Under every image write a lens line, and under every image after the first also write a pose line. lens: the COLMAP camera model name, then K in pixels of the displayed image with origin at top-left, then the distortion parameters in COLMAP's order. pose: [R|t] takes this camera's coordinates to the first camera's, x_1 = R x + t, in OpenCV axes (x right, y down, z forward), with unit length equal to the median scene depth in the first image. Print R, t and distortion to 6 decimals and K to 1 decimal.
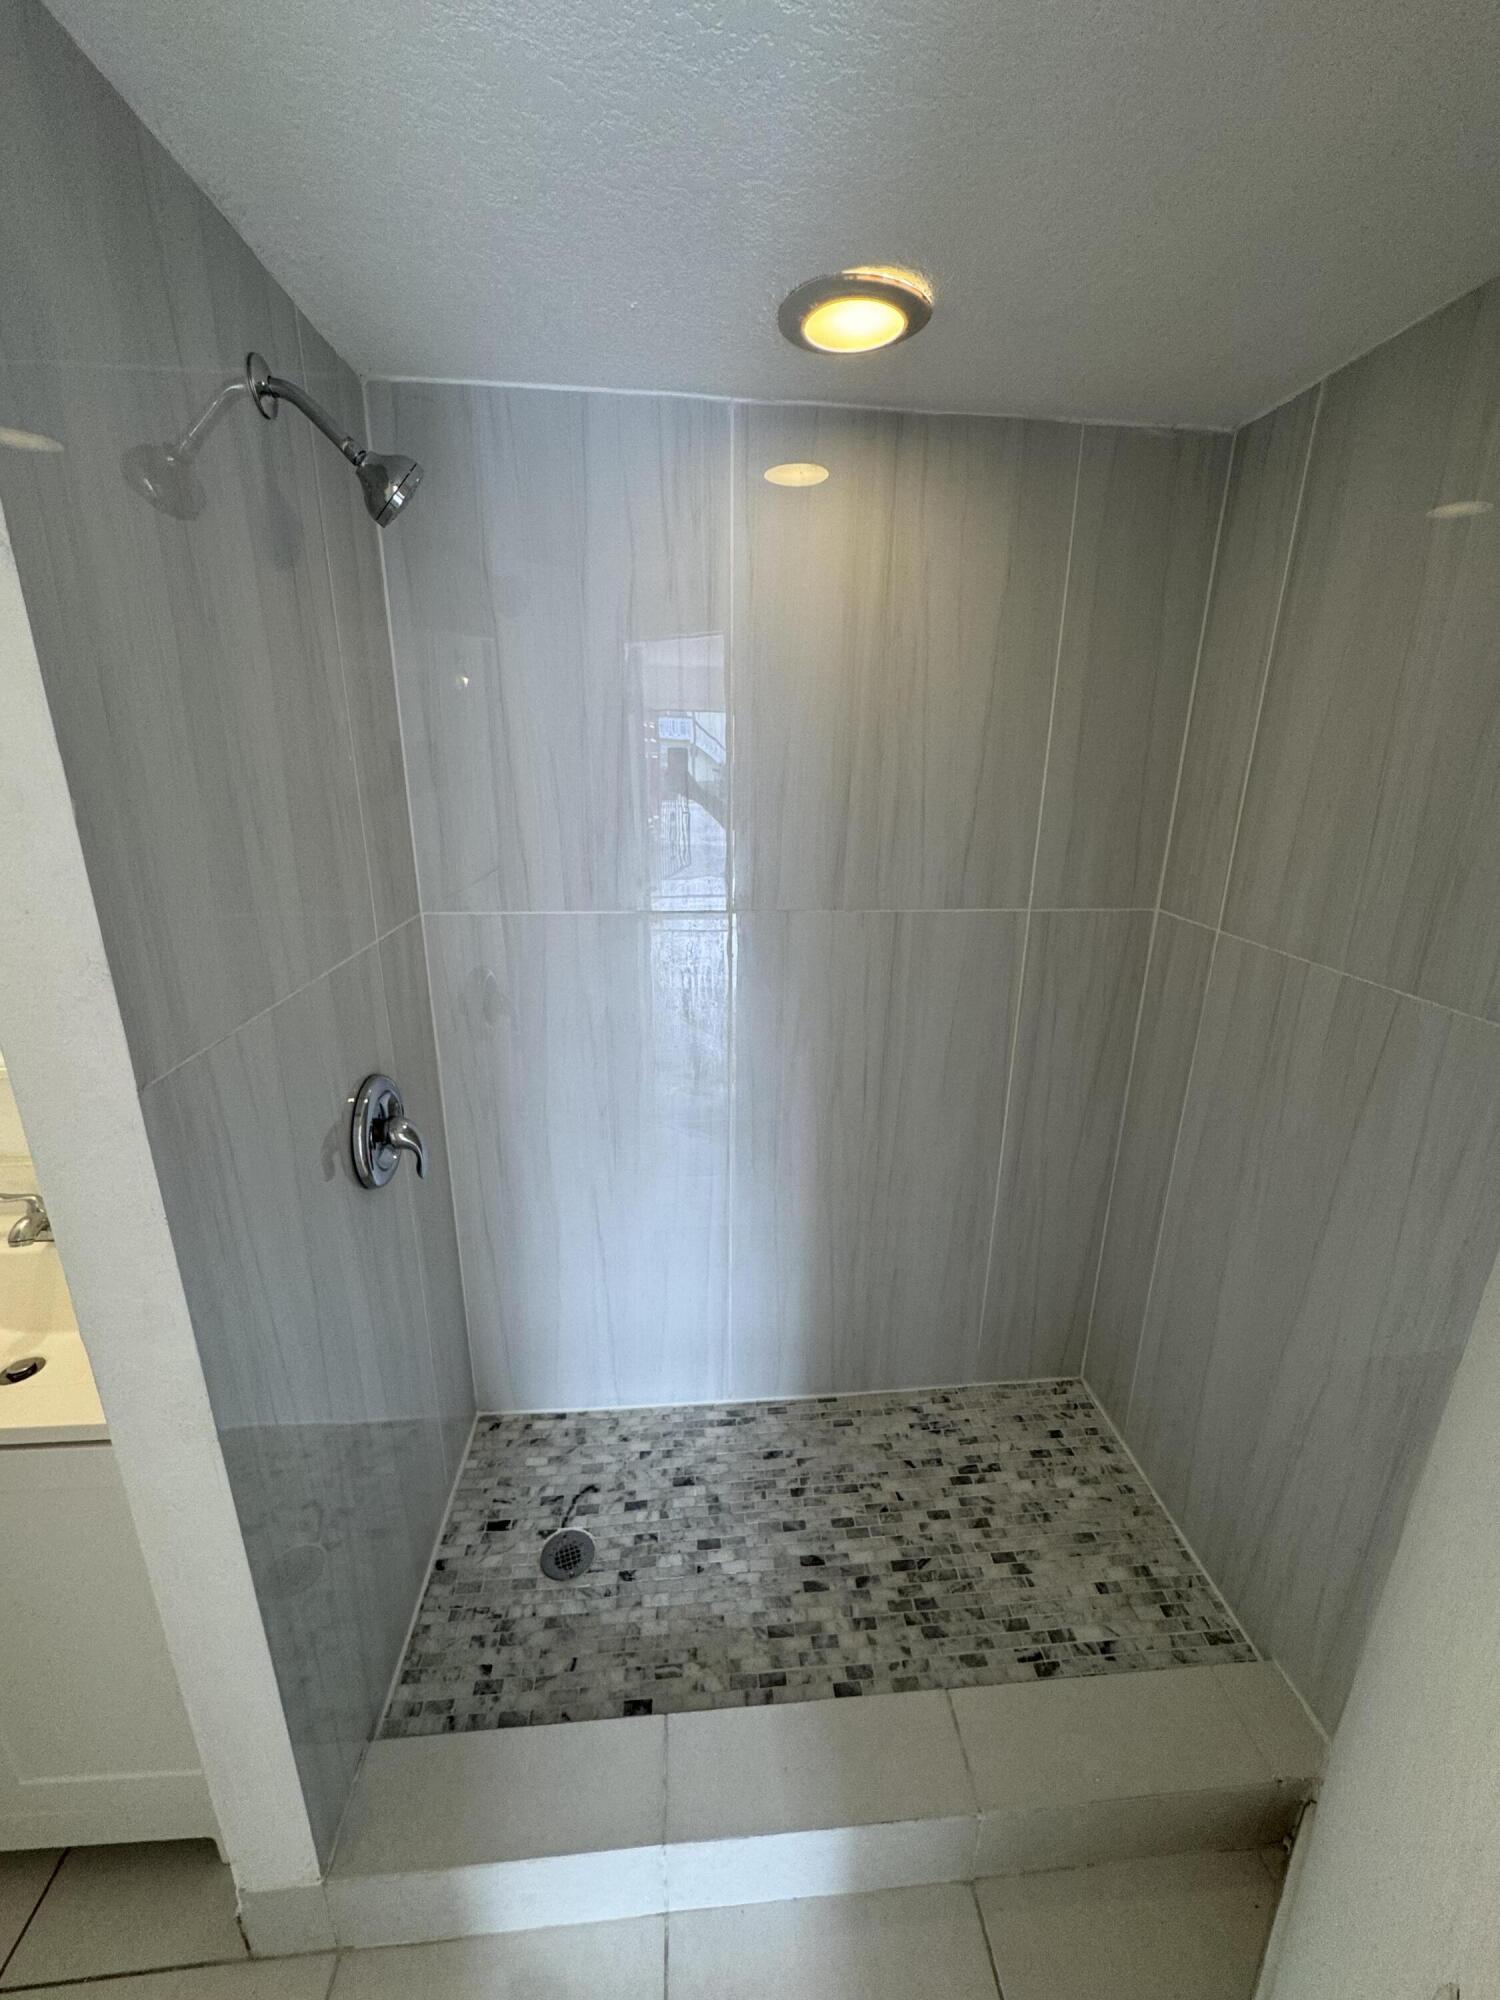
lens RADIAL K [[787.6, 0, 754.3], [0, 787.6, 1000.8], [0, 0, 1]] dist [-0.001636, 0.000612]
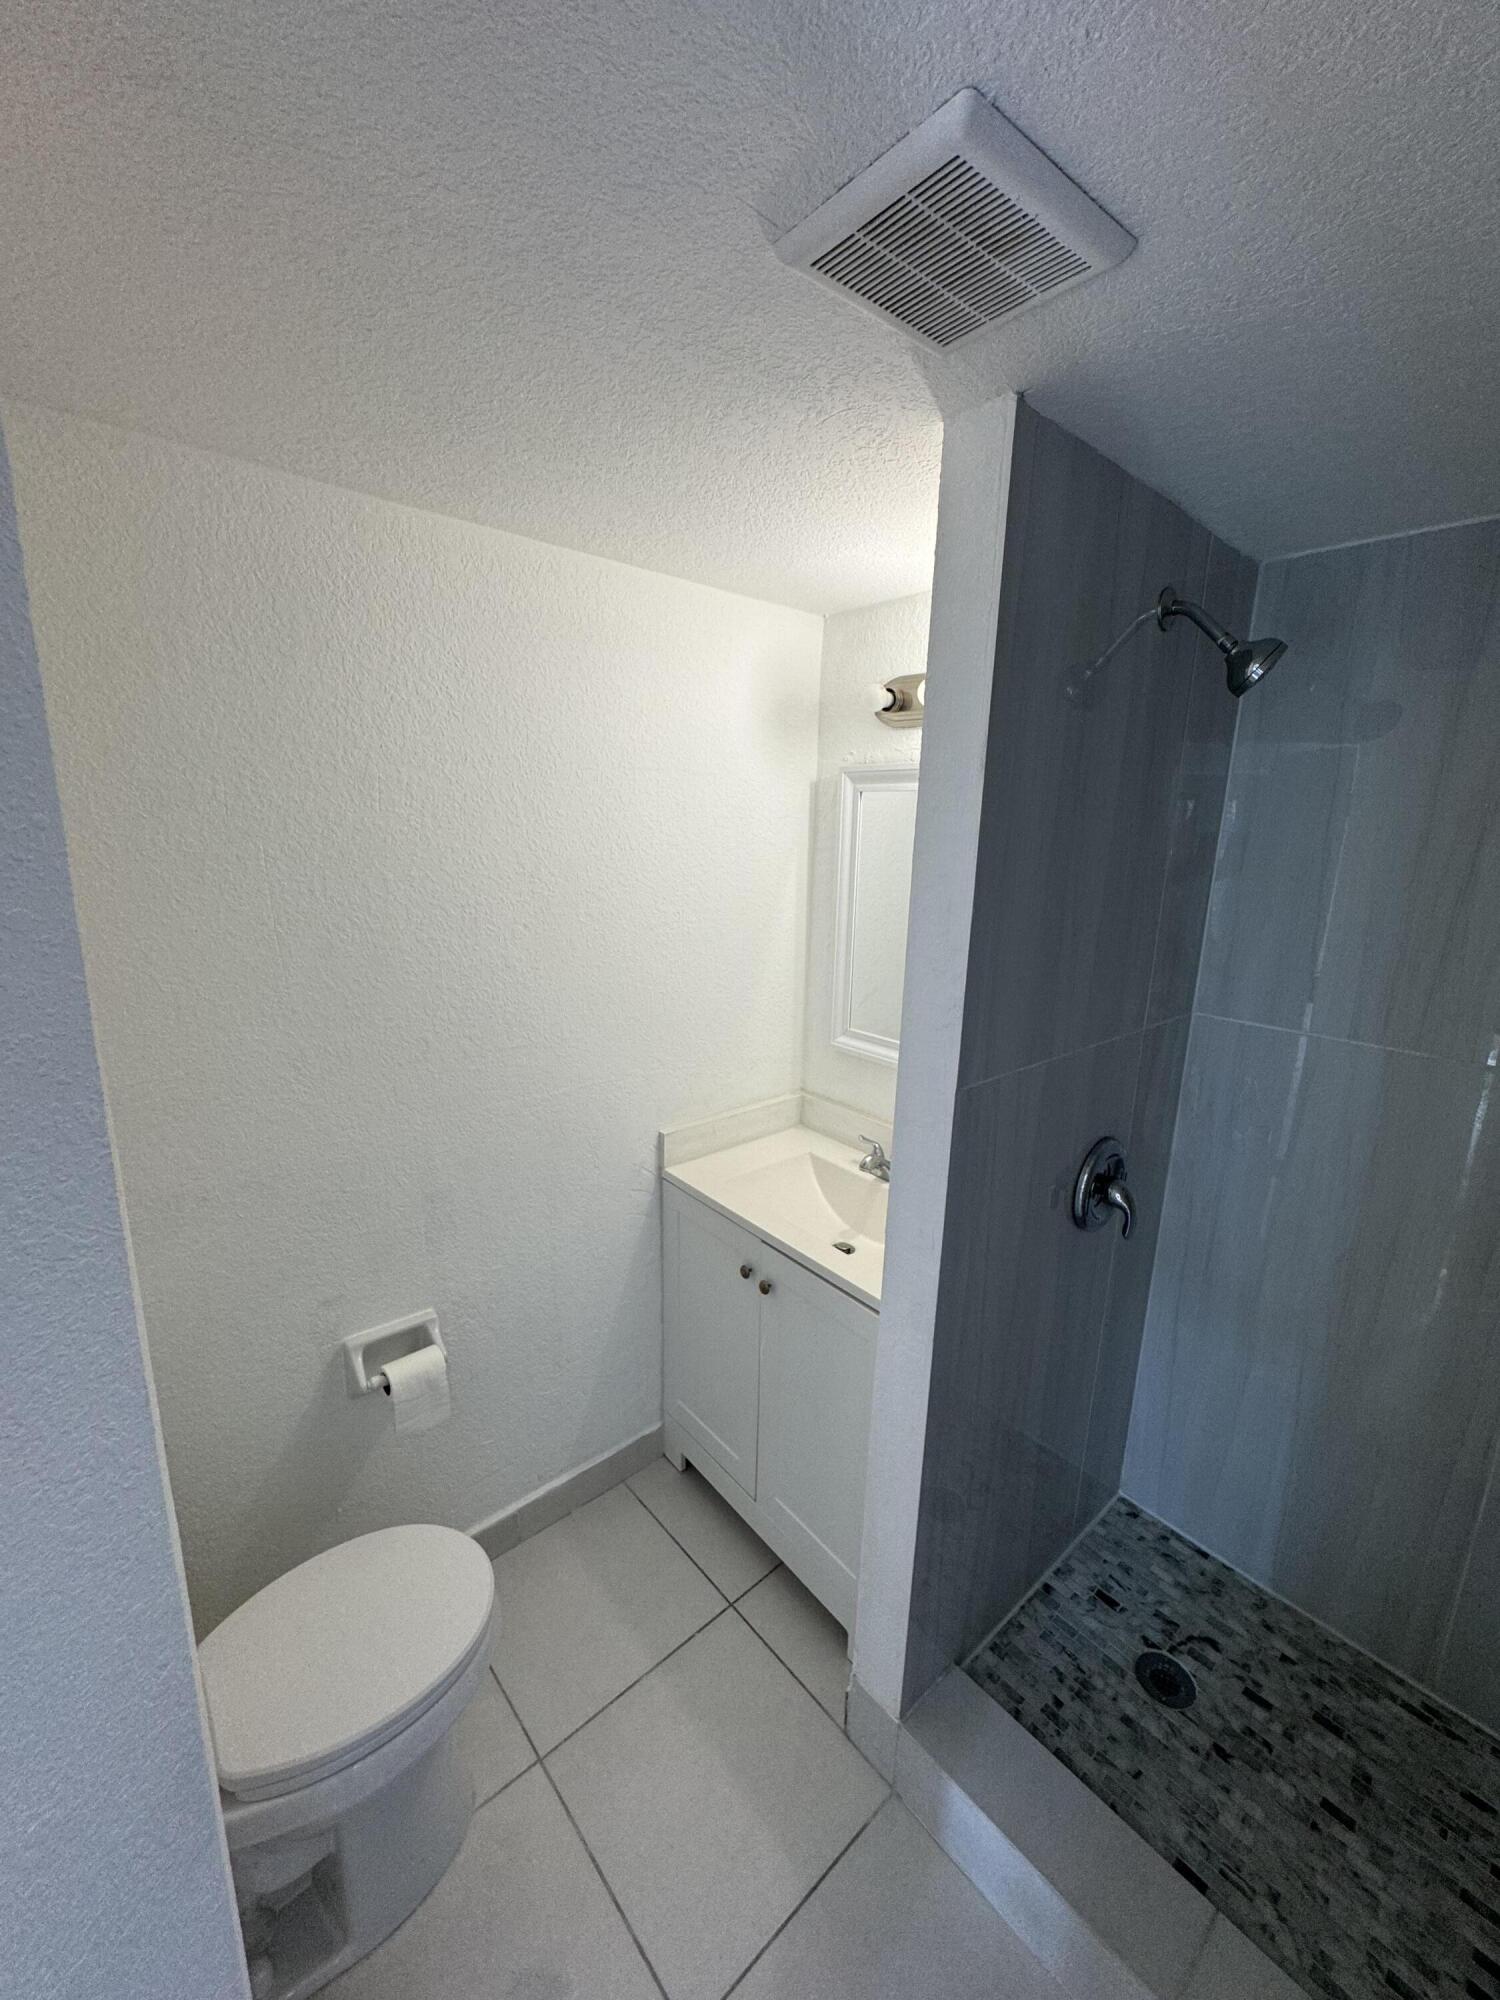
lens RADIAL K [[787.6, 0, 754.3], [0, 787.6, 1000.8], [0, 0, 1]] dist [-0.001636, 0.000612]
pose [[0.578817, 0.178956, -0.795579, 0.097127], [-0.259066, 0.965434, 0.028681, 0.000344], [0.773211, 0.189506, 0.605171, -0.144289]]
